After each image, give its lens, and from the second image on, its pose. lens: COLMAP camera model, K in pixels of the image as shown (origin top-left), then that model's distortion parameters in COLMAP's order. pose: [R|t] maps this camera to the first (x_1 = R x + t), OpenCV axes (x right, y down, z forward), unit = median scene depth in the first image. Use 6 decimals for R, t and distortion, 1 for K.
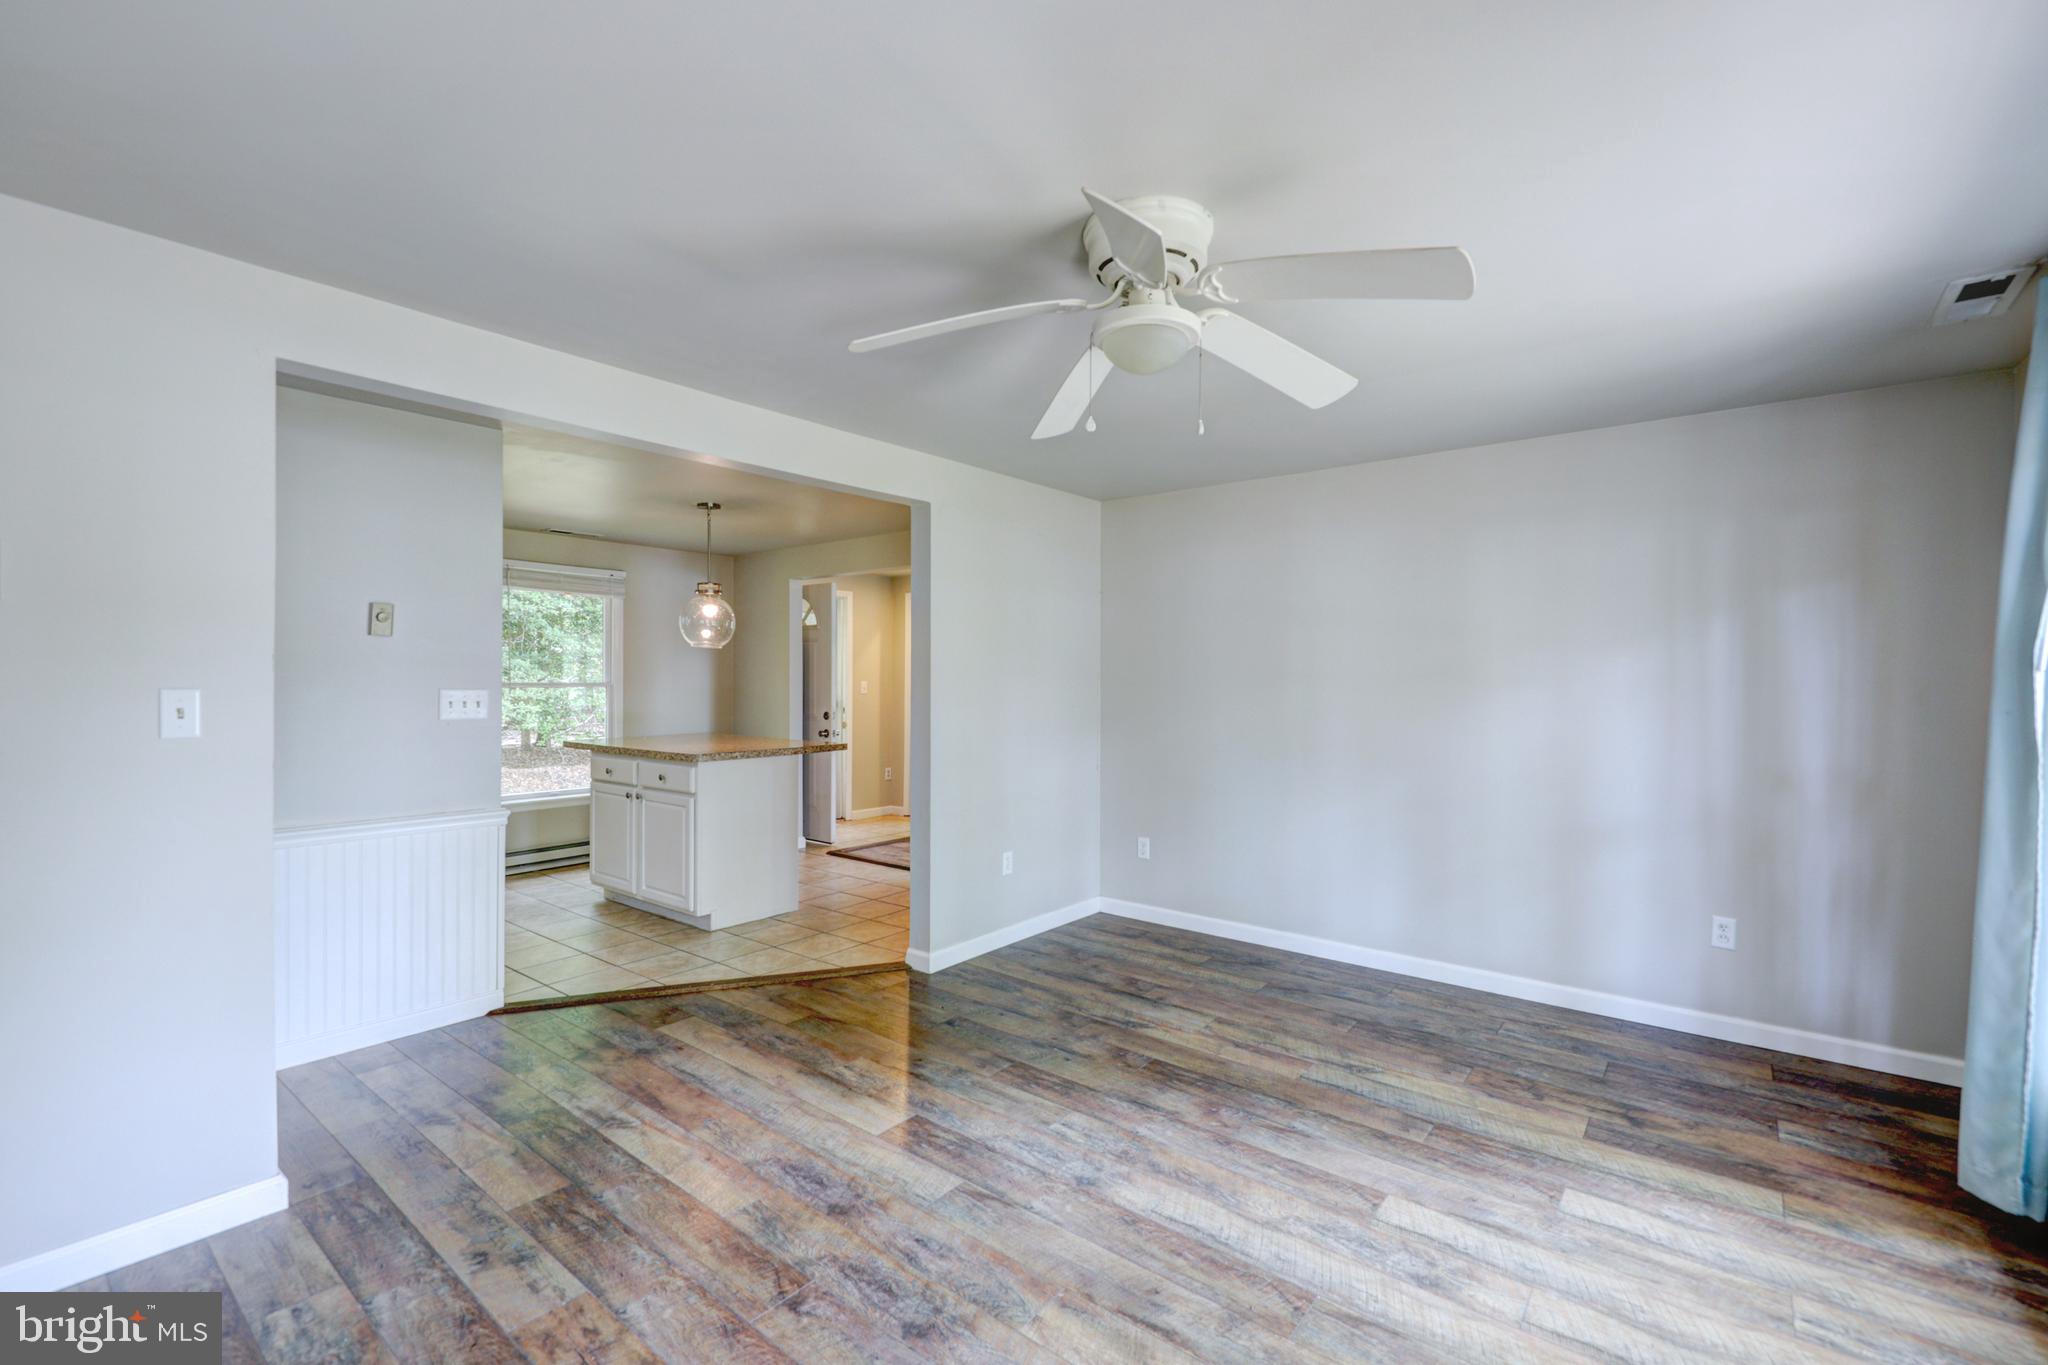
lens RADIAL K [[887.5, 0, 1041.9], [0, 887.5, 683.2], [0, 0, 1]] dist [0.011193, -0.001669]
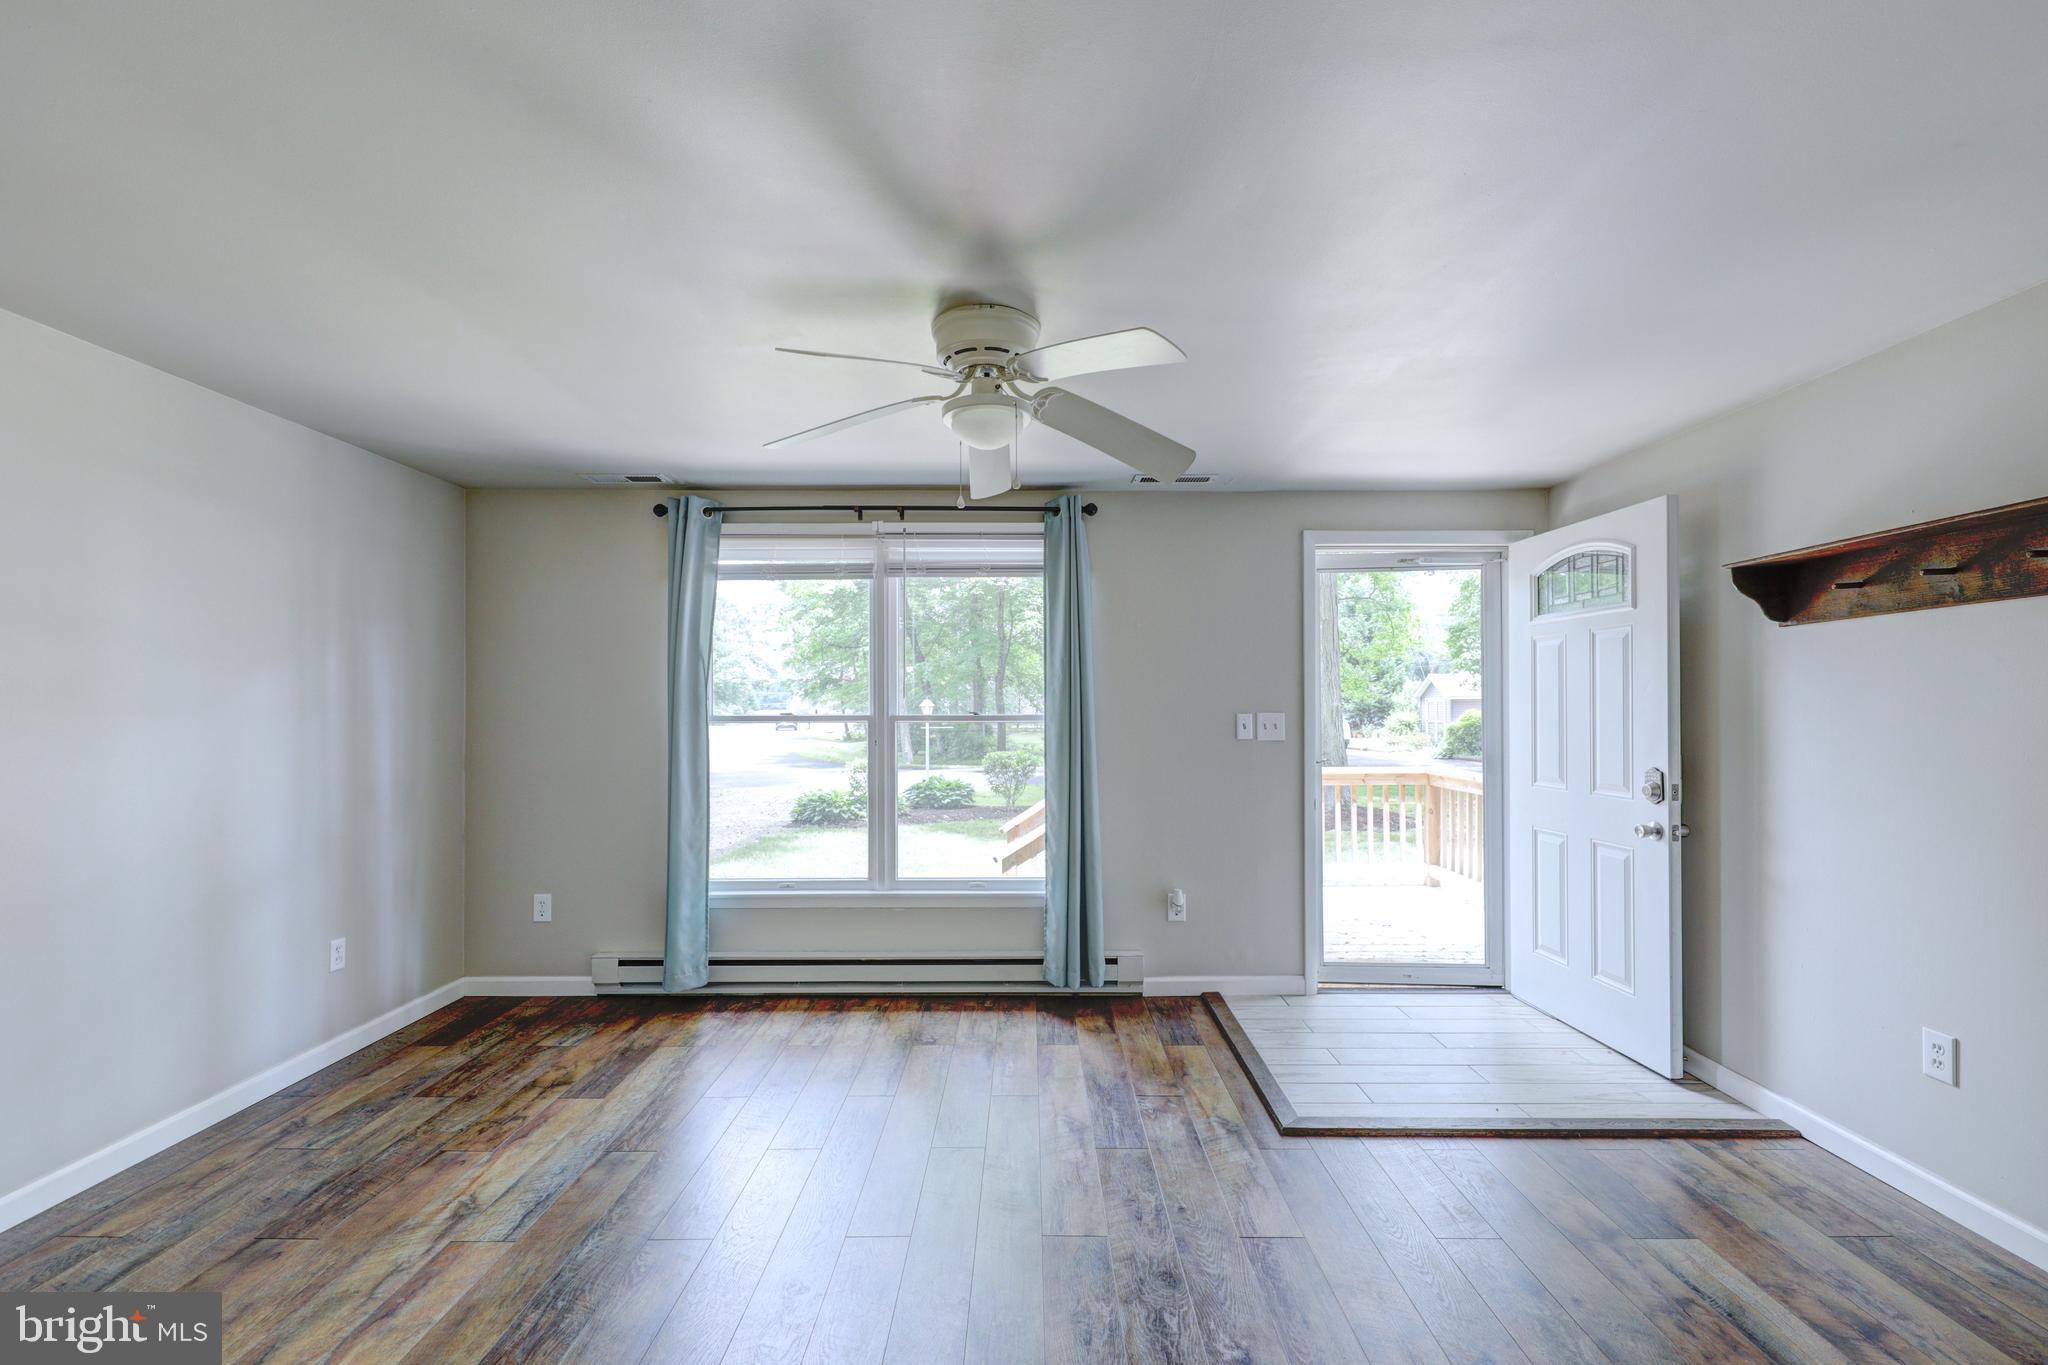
lens RADIAL K [[887.5, 0, 1014.6], [0, 887.5, 701.3], [0, 0, 1]] dist [0.011193, -0.001669]
pose [[-0.614210, 0.002127, 0.789140, -0.620375], [-0.003014, 0.999983, -0.005041, -0.003973], [-0.789137, -0.005475, -0.614193, 1.254254]]
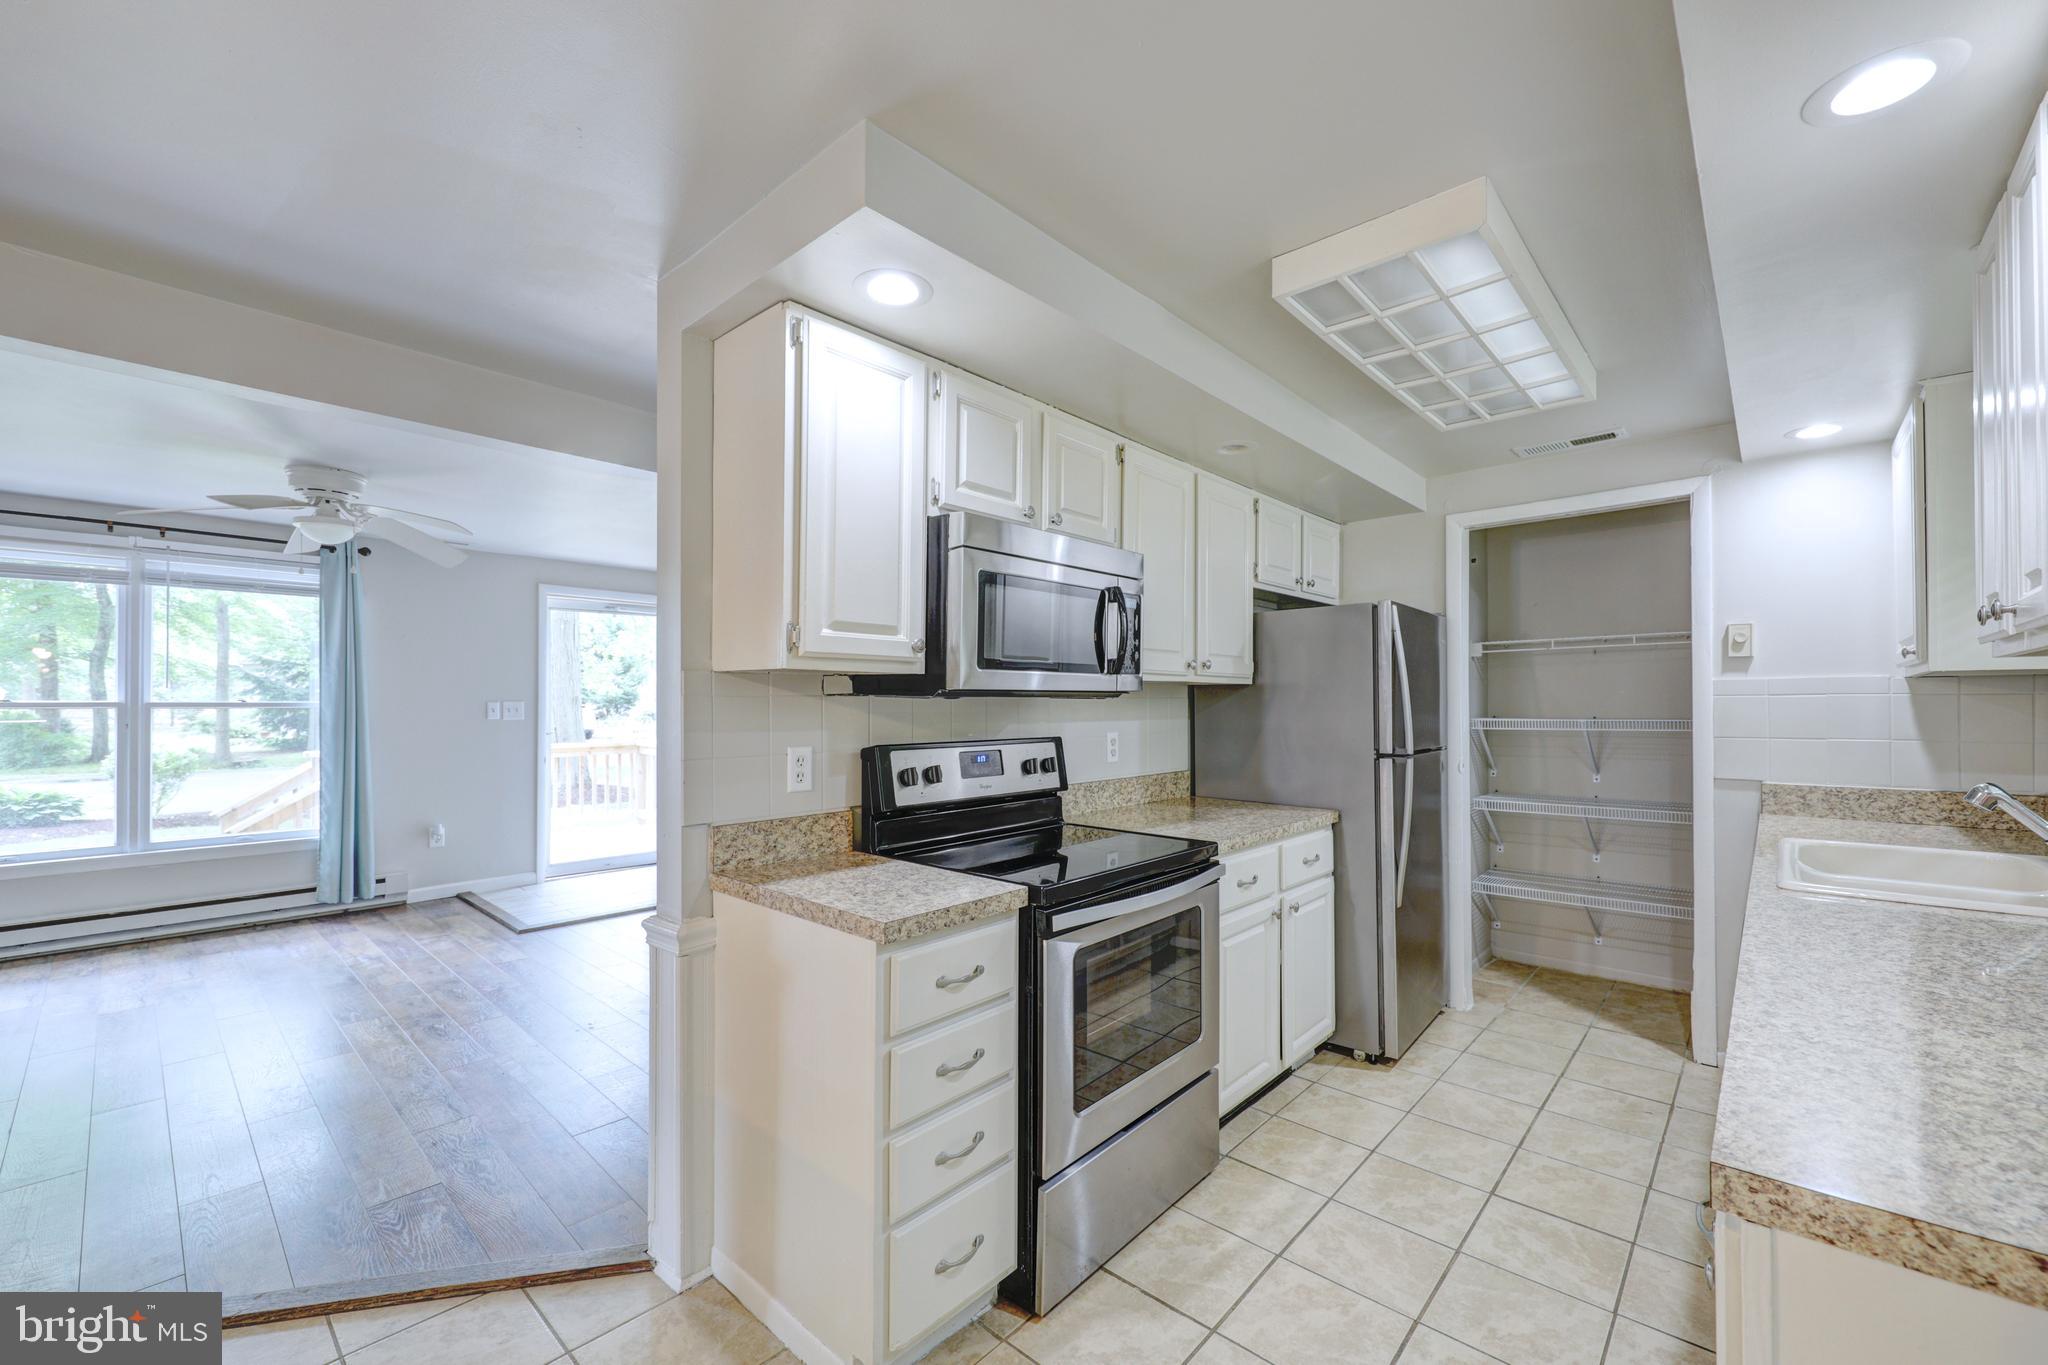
lens RADIAL K [[817.3, 0, 1024.0], [0, 817.3, 694.2], [0, 0, 1]] dist [0.010360, -0.003279]
pose [[-0.997631, -0.007101, 0.068426, -1.164591], [-0.007744, 0.999928, -0.009135, -0.002488], [-0.068356, -0.009643, -0.997614, 2.019597]]
